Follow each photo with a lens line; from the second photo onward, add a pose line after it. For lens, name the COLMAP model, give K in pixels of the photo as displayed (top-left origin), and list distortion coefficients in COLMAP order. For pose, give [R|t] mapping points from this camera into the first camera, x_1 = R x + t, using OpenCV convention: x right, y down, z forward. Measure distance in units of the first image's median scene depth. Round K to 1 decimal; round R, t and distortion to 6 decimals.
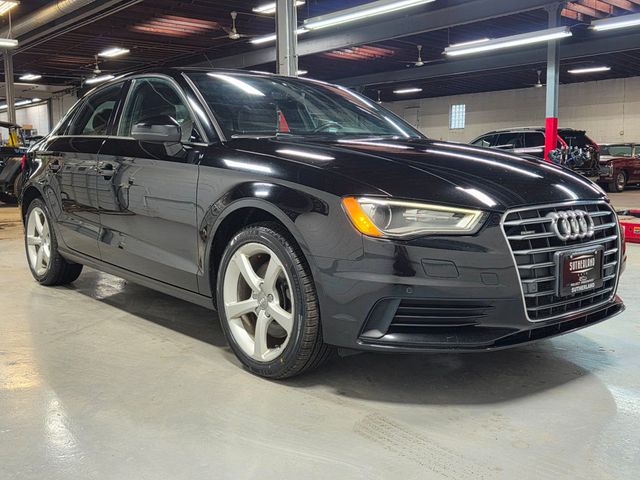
lens RADIAL K [[659.7, 0, 309.9], [0, 659.7, 244.5], [0, 0, 1]] dist [0.058197, -0.012269]
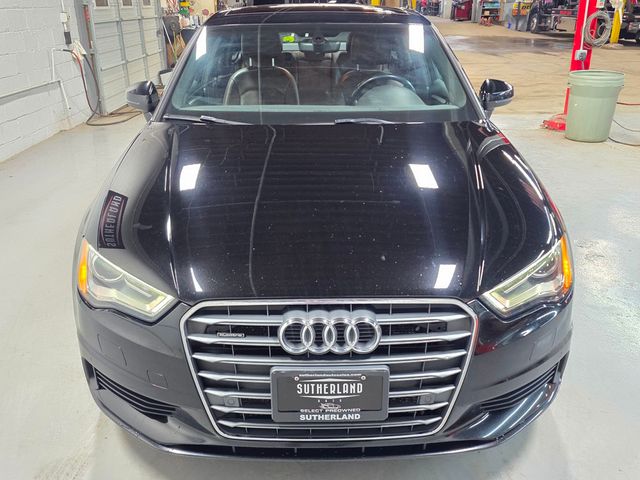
lens RADIAL K [[600.7, 0, 320.0], [0, 600.7, 240.0], [0, 0, 1]] dist [0.003706, 0.009149]
pose [[0.778508, 0.236705, -0.581288, 0.723200], [-0.078677, 0.955656, 0.283780, -0.301161], [0.622684, -0.175191, 0.762609, 0.510583]]
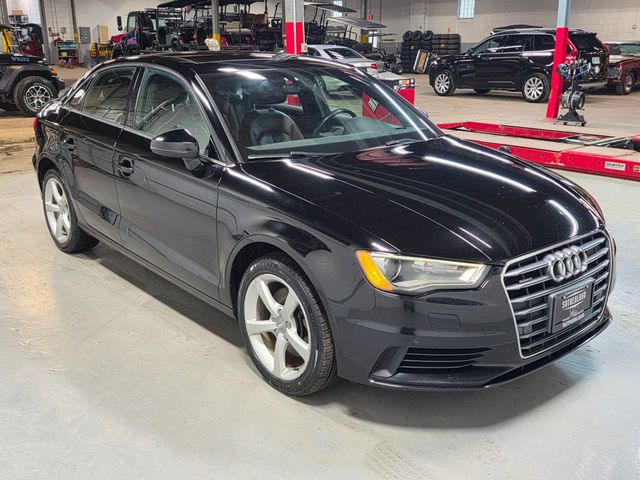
lens RADIAL K [[655.9, 0, 320.0], [0, 655.9, 240.0], [0, 0, 1]] dist [0.062235, -0.000740]
pose [[0.999935, -0.002076, 0.011203, -0.019939], [0.000110, 0.984964, 0.172758, -0.248855], [-0.011393, -0.172746, 0.984901, -0.048666]]
